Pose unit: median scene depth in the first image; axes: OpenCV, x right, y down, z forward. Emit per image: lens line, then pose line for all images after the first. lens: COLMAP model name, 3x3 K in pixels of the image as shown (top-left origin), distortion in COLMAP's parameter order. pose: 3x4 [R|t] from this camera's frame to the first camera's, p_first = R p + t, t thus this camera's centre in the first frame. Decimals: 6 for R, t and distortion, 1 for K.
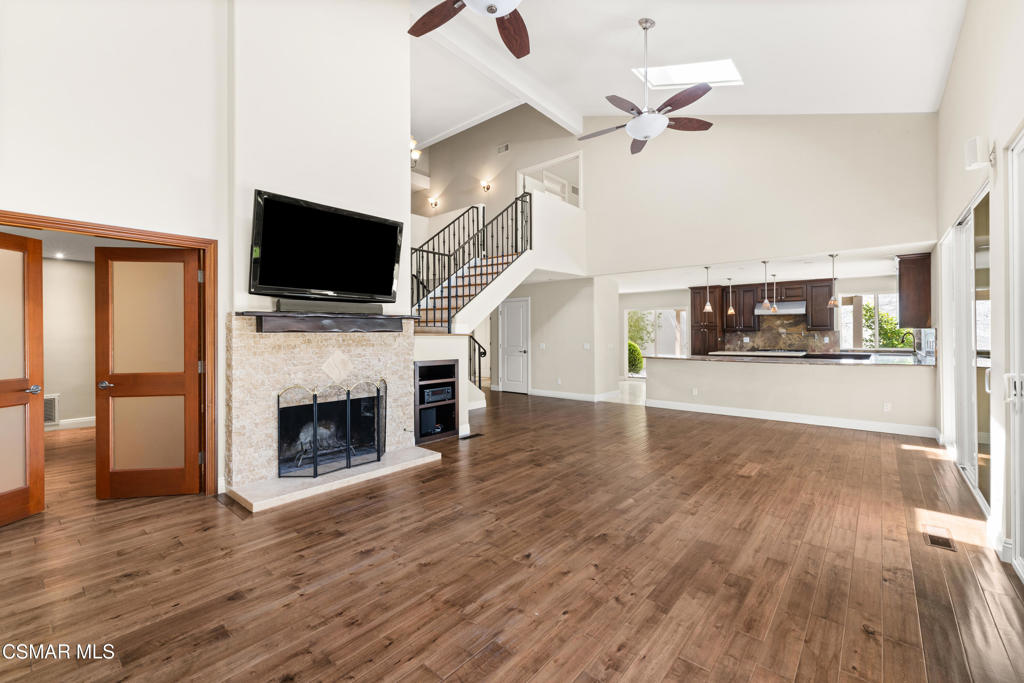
lens RADIAL K [[428.7, 0, 509.5], [0, 428.7, 334.4], [0, 0, 1]] dist [-0.000689, -0.000057]
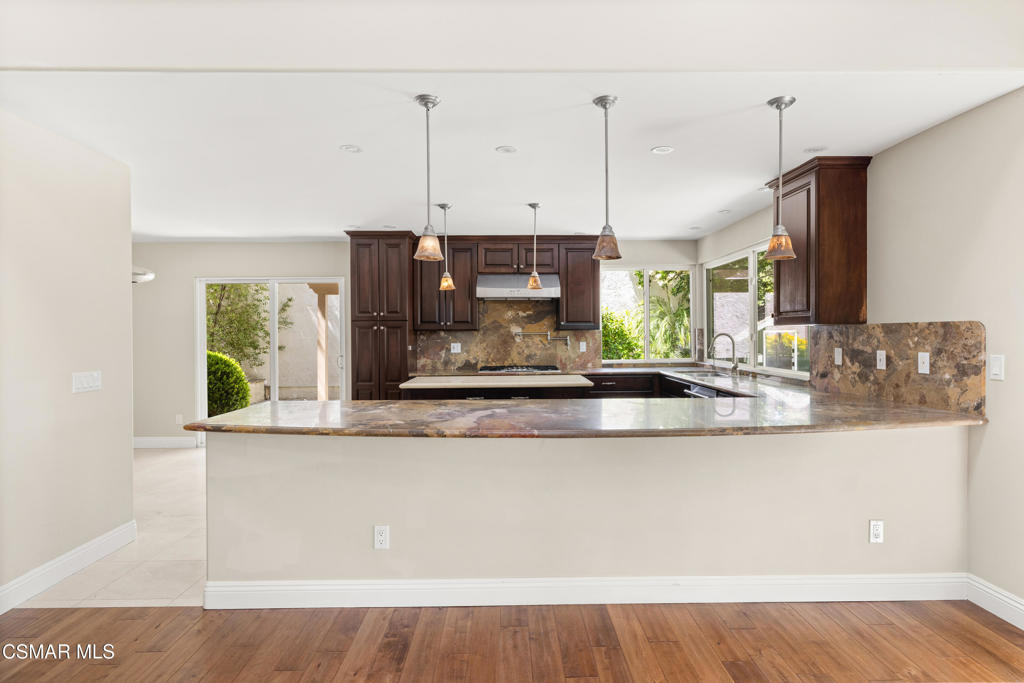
lens RADIAL K [[531.8, 0, 508.2], [0, 531.8, 337.6], [0, 0, 1]] dist [-0.000425, -0.000075]
pose [[0.756574, -0.003438, 0.653899, 0.195739], [0.002582, 0.999994, 0.002270, -0.000829], [-0.653903, -0.000029, 0.756578, 0.503291]]
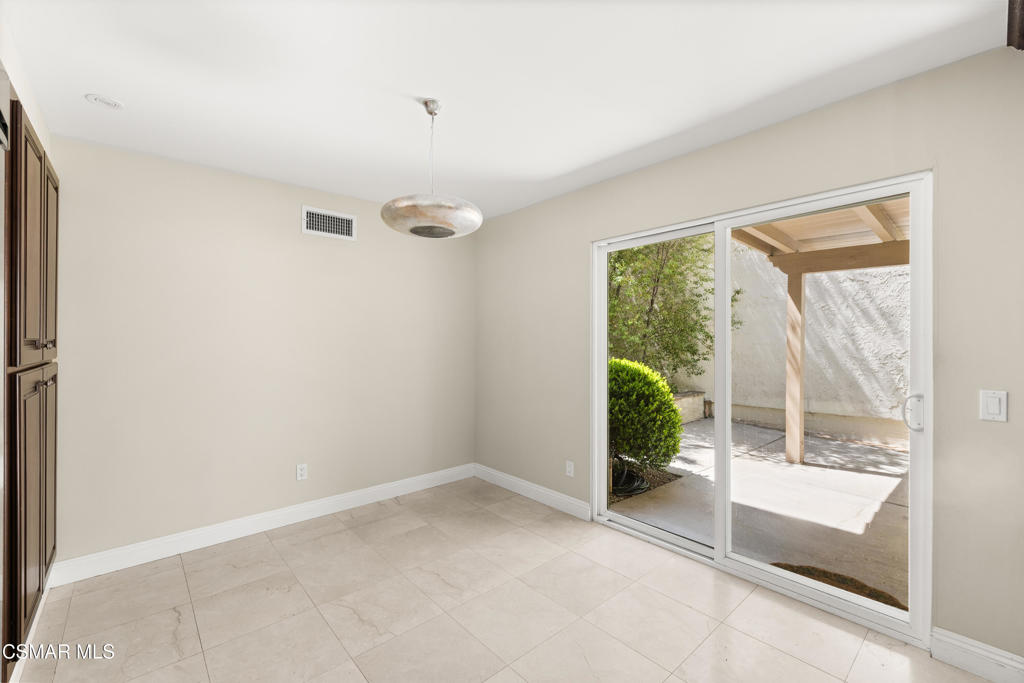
lens RADIAL K [[428.7, 0, 511.5], [0, 428.7, 337.6], [0, 0, 1]] dist [-0.000689, -0.000057]
pose [[0.989845, 0.005532, -0.142040, 0.717831], [-0.005757, 0.999983, -0.001174, -0.006397], [0.142031, 0.001980, 0.989860, 2.277481]]
